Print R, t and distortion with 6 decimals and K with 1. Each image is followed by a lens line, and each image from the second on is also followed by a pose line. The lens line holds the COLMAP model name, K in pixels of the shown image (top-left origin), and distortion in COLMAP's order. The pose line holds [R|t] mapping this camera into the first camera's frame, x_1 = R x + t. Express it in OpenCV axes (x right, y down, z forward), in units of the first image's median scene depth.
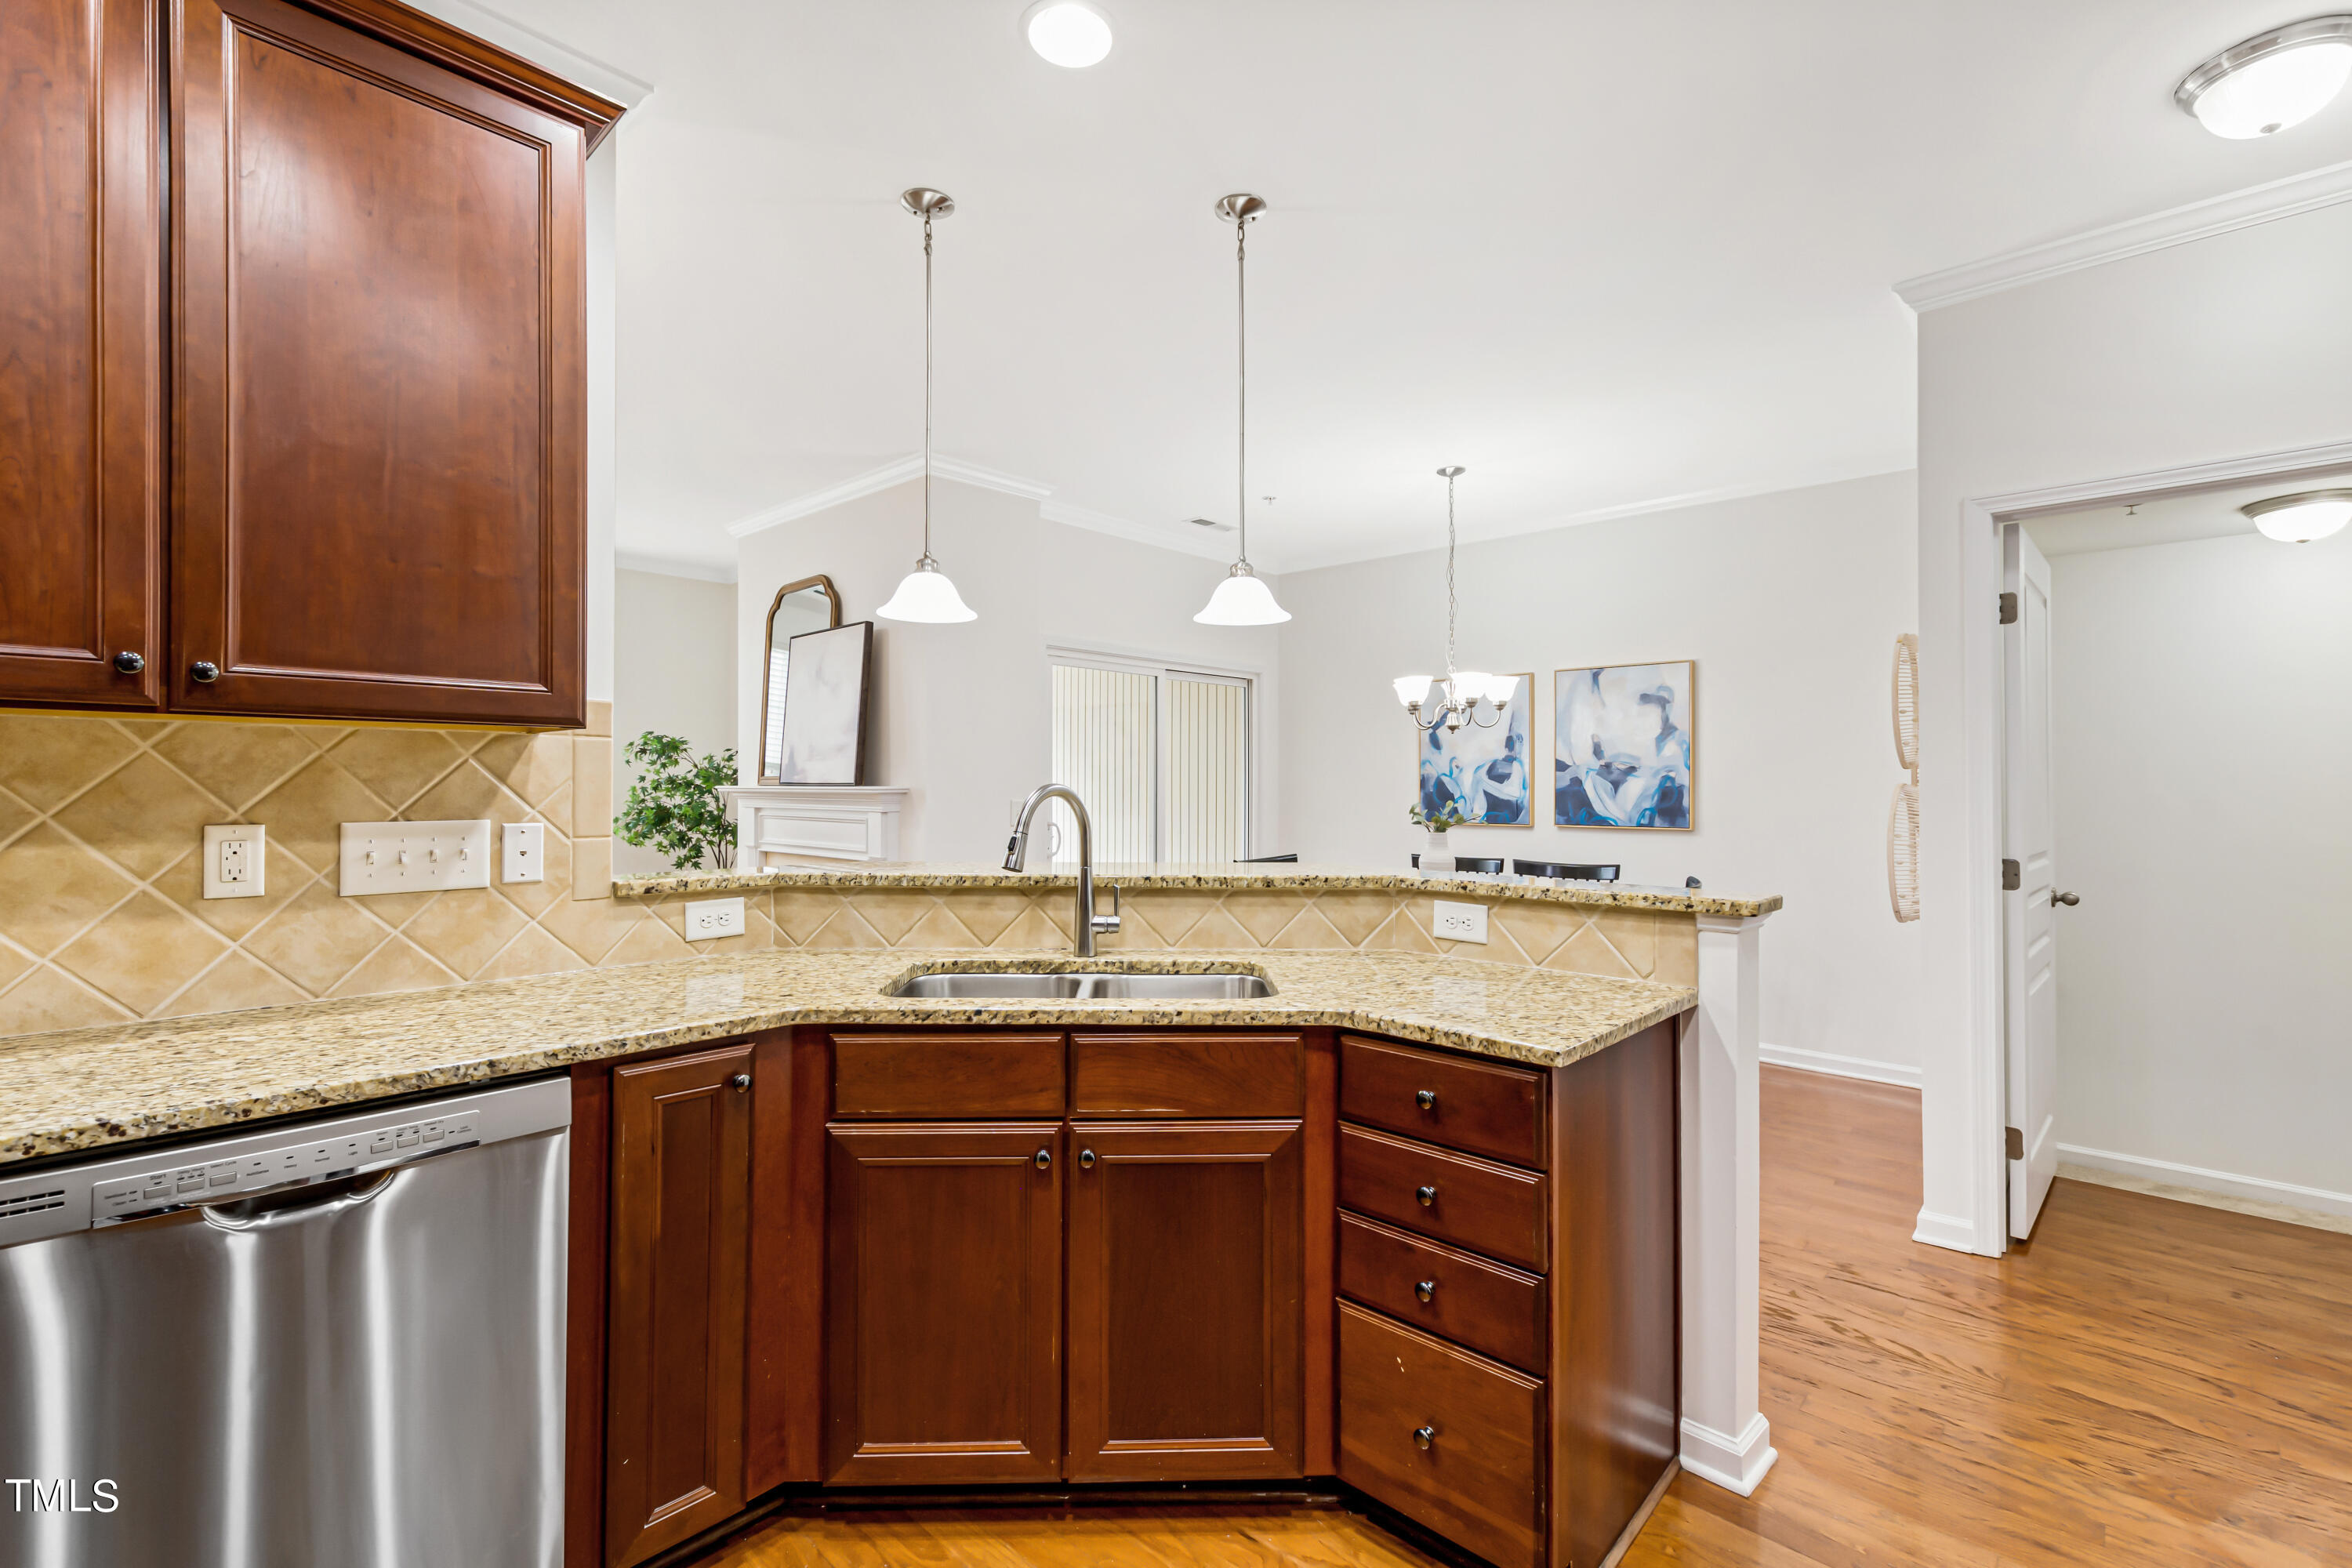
lens RADIAL K [[1019.1, 0, 1167.3], [0, 1019.1, 776.8], [0, 0, 1]] dist [0.002406, -0.000568]
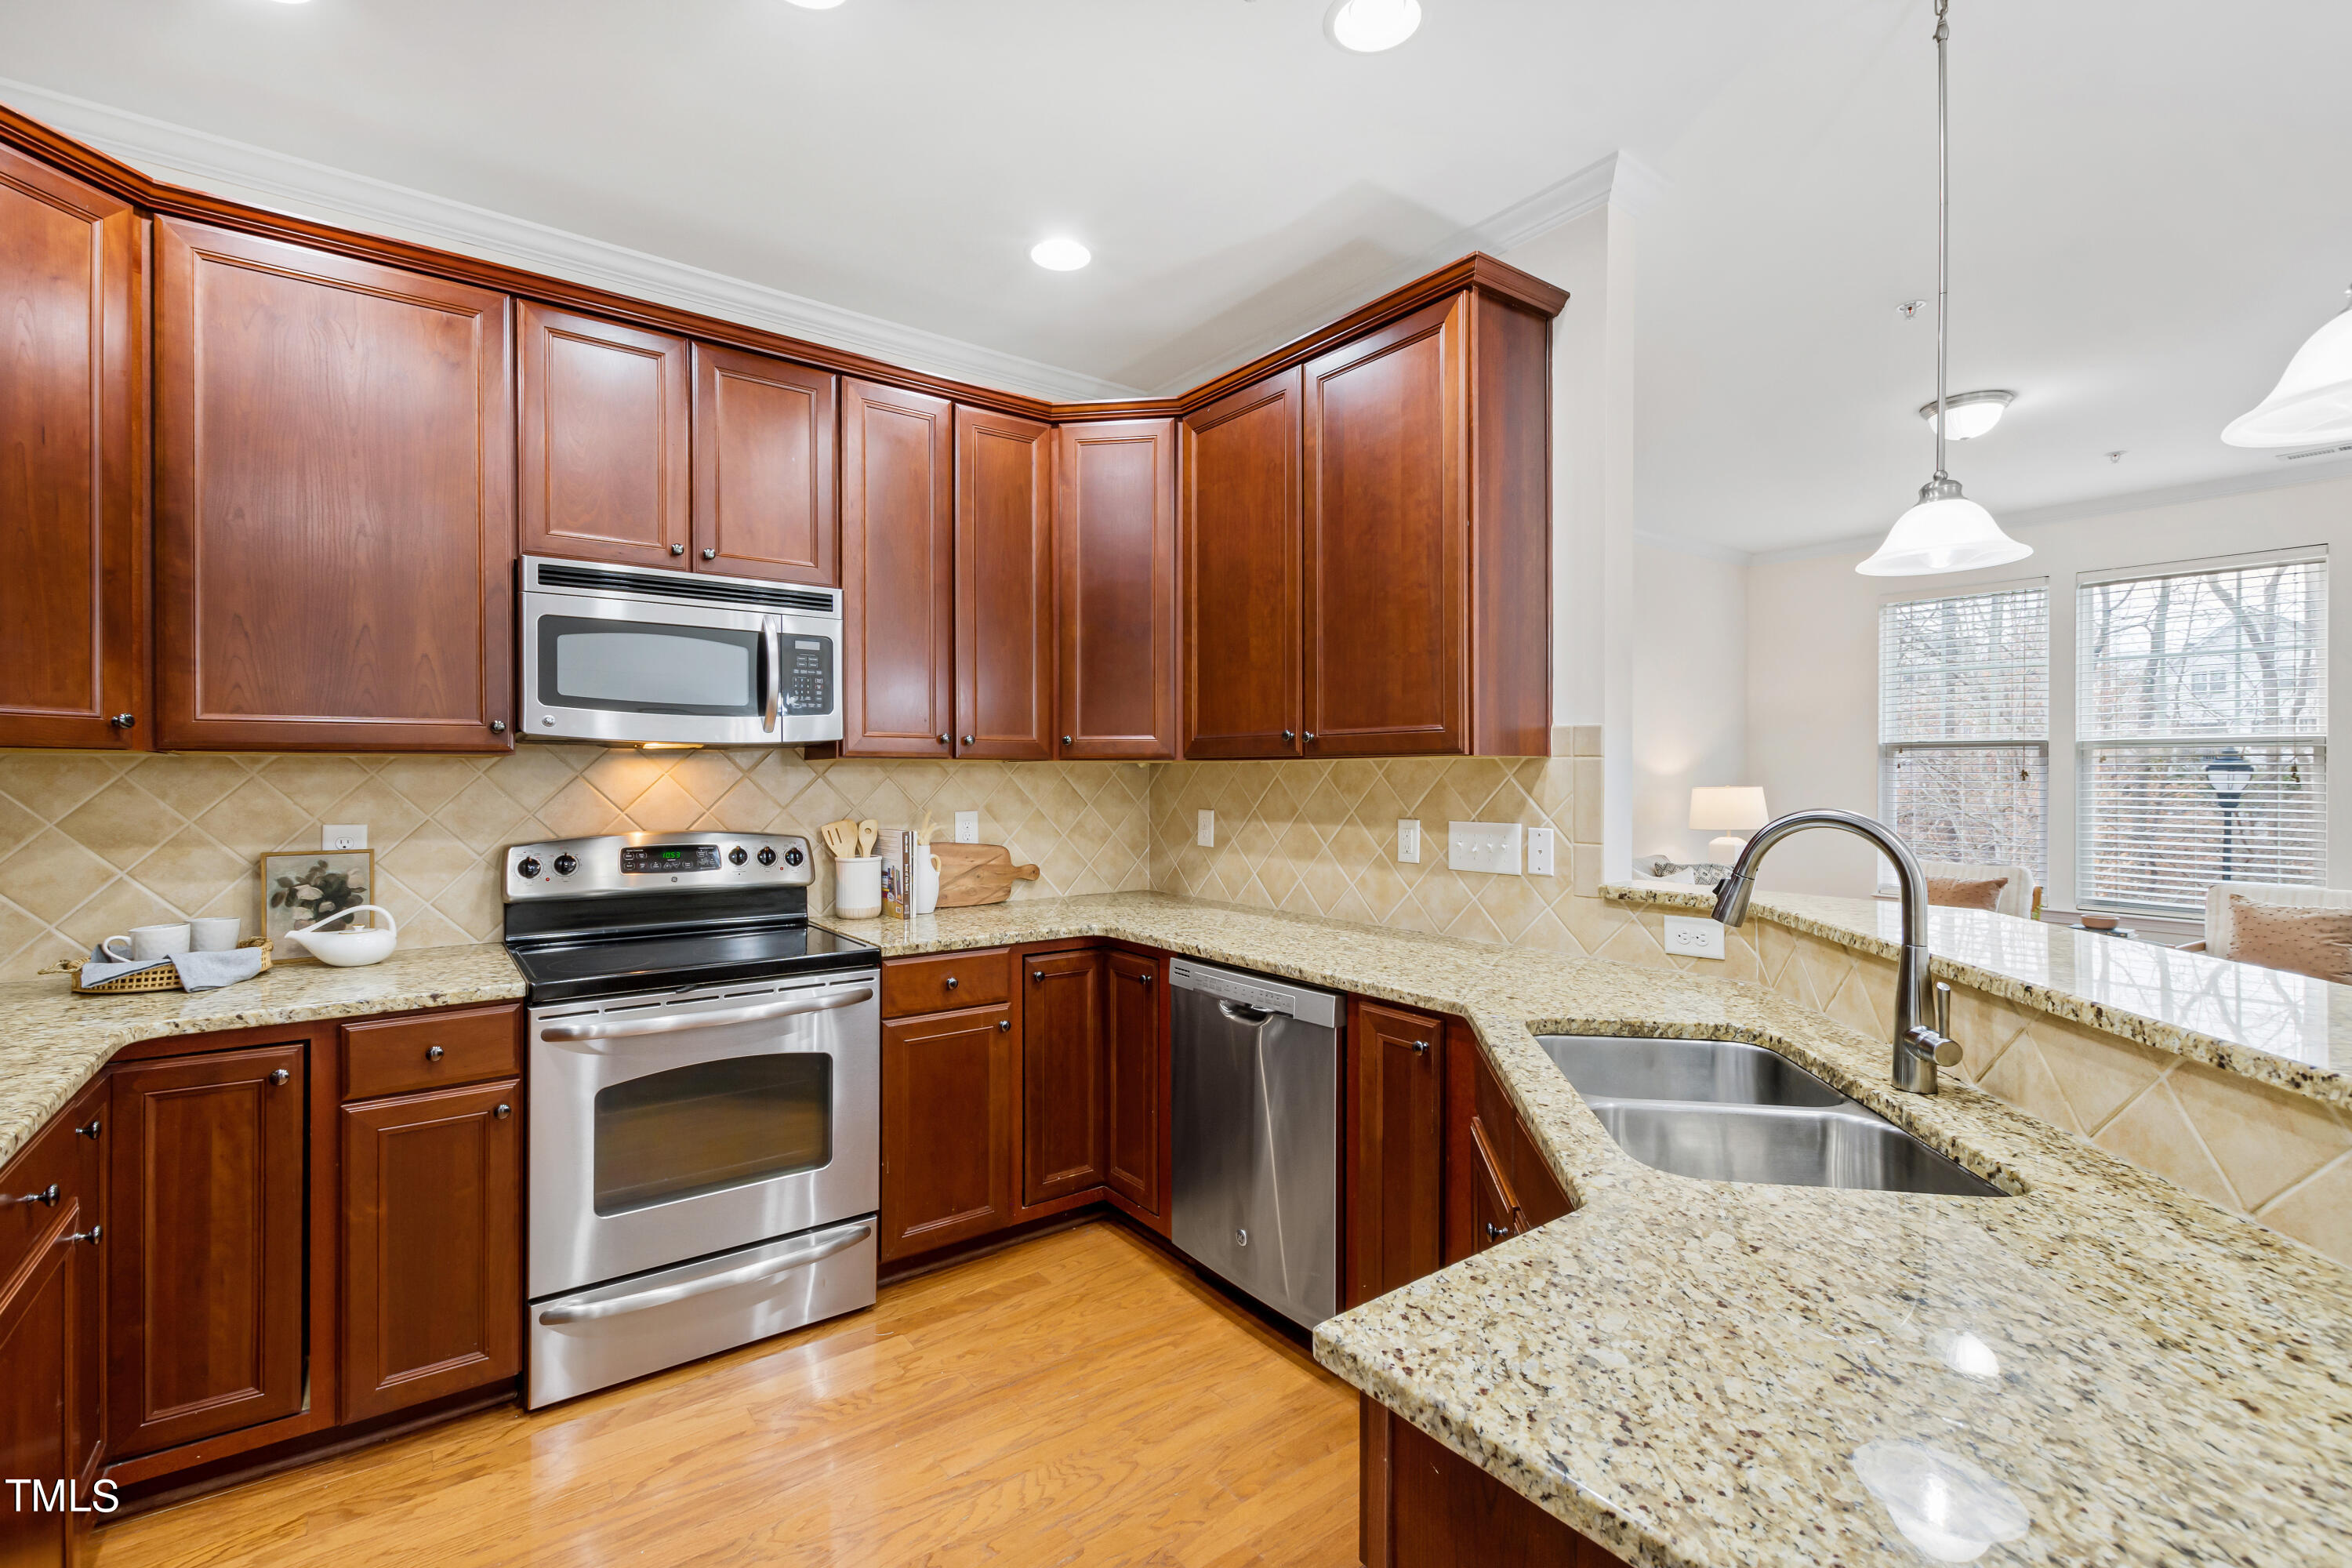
lens RADIAL K [[1019.1, 0, 1176.0], [0, 1019.1, 773.4], [0, 0, 1]] dist [0.002406, -0.000568]
pose [[-0.157684, -0.007237, -0.987463, 0.738741], [0.007936, 0.999932, -0.008595, -0.015772], [0.987458, -0.009192, -0.157616, 0.810641]]
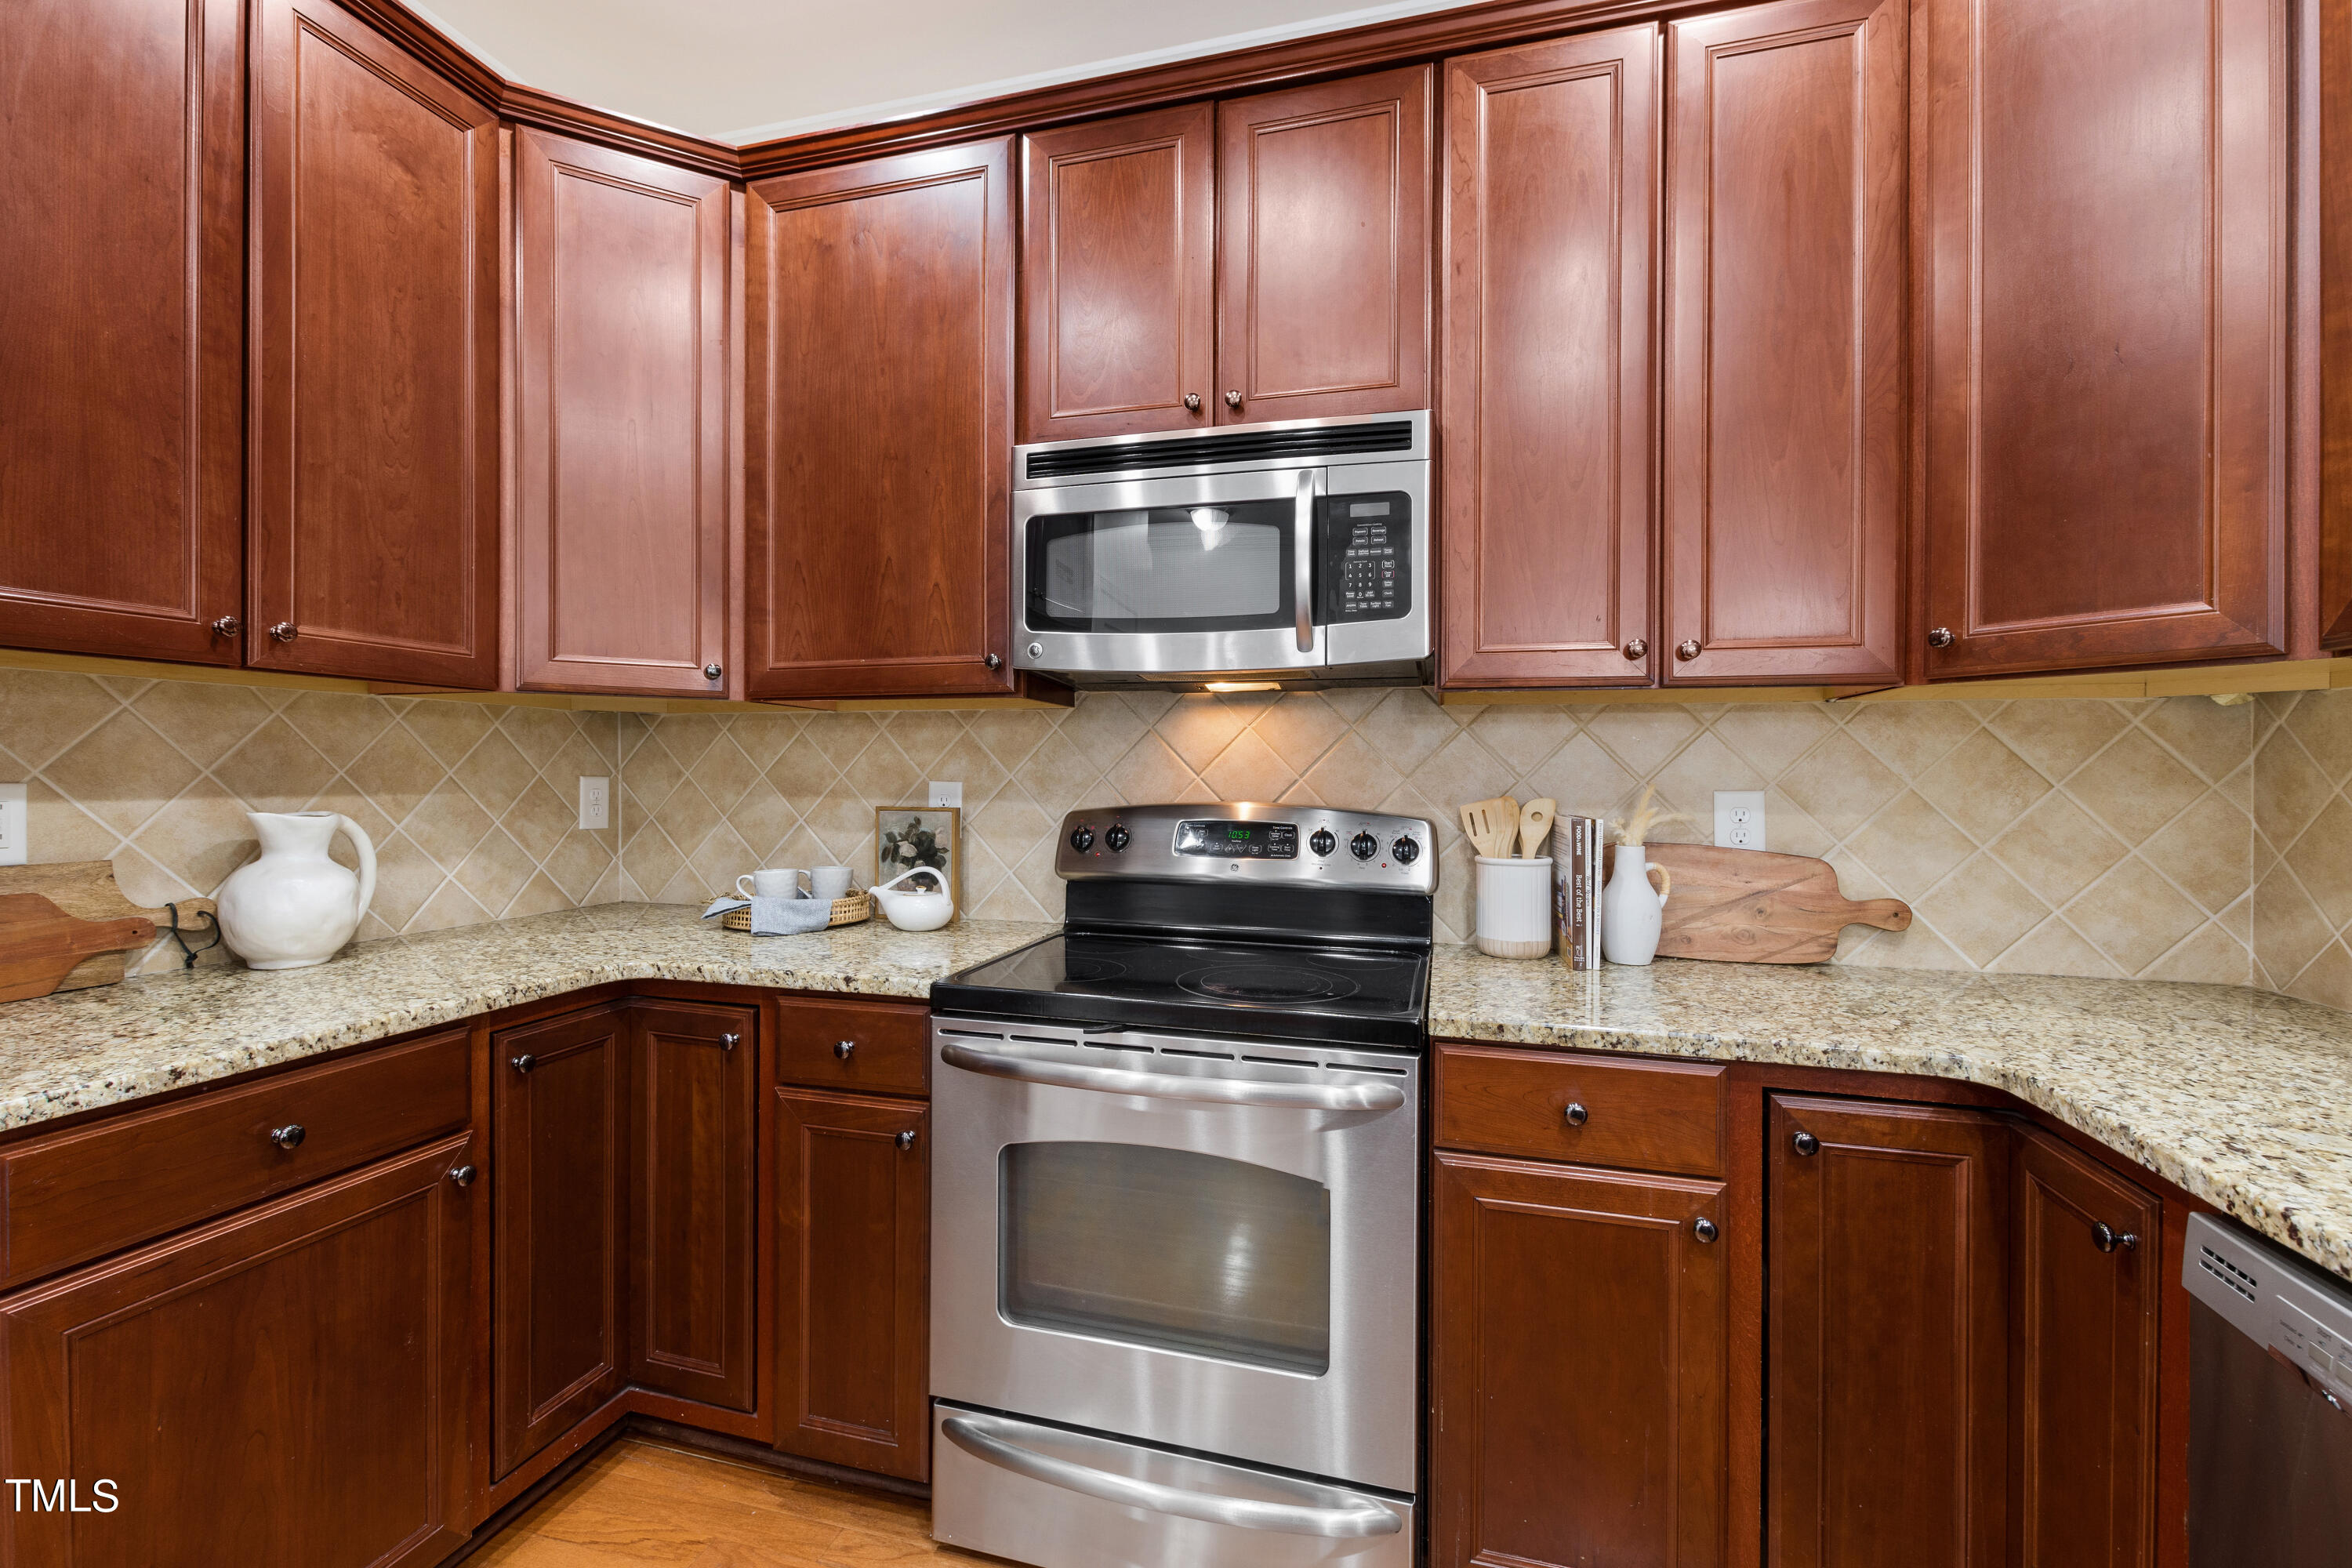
lens RADIAL K [[1019.1, 0, 1155.1], [0, 1019.1, 775.5], [0, 0, 1]] dist [0.002406, -0.000568]
pose [[-0.886681, -0.010364, -0.462265, -0.019127], [-0.007113, 0.999936, -0.008774, 0.030728], [0.462327, -0.004492, -0.886698, 0.779997]]
